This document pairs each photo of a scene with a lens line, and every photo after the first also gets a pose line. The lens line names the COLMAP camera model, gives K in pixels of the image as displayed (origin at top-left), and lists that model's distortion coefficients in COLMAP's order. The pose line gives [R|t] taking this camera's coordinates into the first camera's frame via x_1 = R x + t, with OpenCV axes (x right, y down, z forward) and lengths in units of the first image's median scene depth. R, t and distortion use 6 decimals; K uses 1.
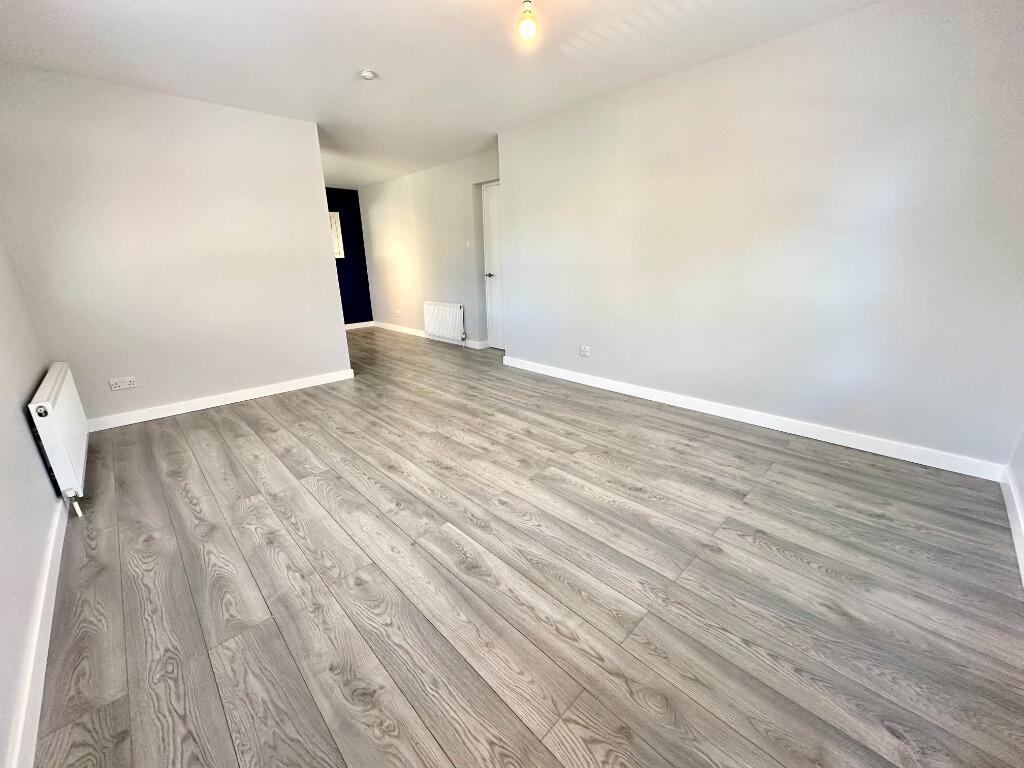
lens RADIAL K [[407.4, 0, 510.3], [0, 407.4, 382.3], [0, 0, 1]] dist [-0.001010, 0.000012]
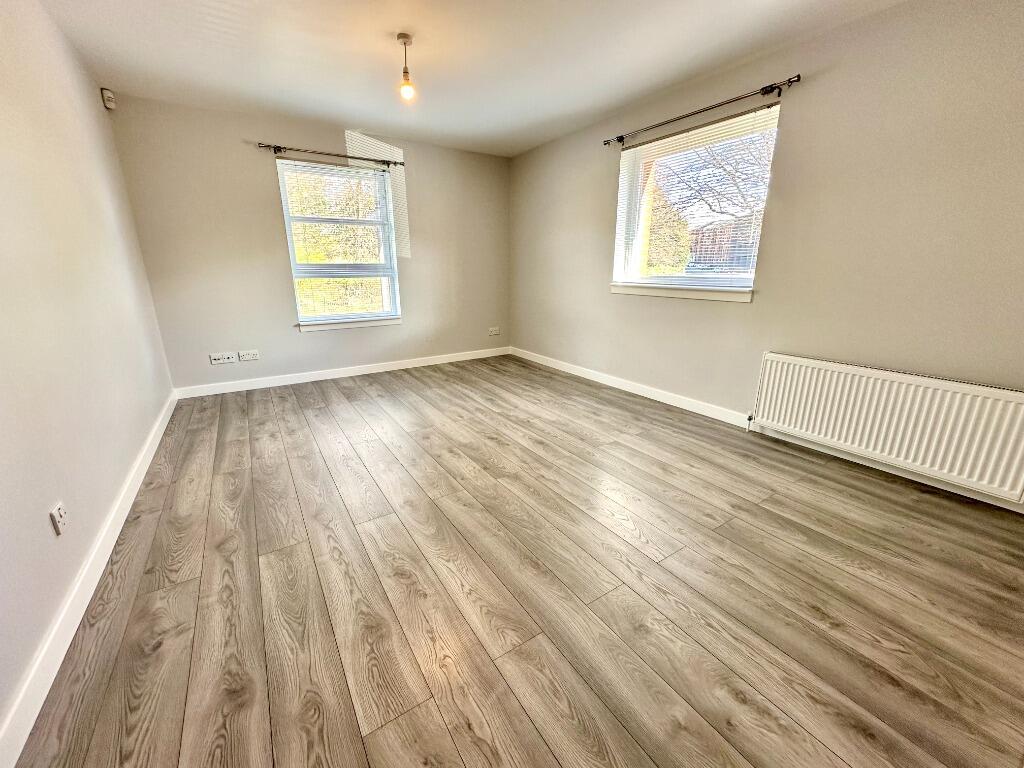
lens RADIAL K [[407.4, 0, 510.3], [0, 407.4, 382.3], [0, 0, 1]] dist [-0.001010, 0.000012]
pose [[-0.980622, -0.030591, 0.193508, -0.458582], [0.078739, 0.842903, 0.532273, -0.577379], [-0.179391, 0.537195, -0.824160, 2.007902]]
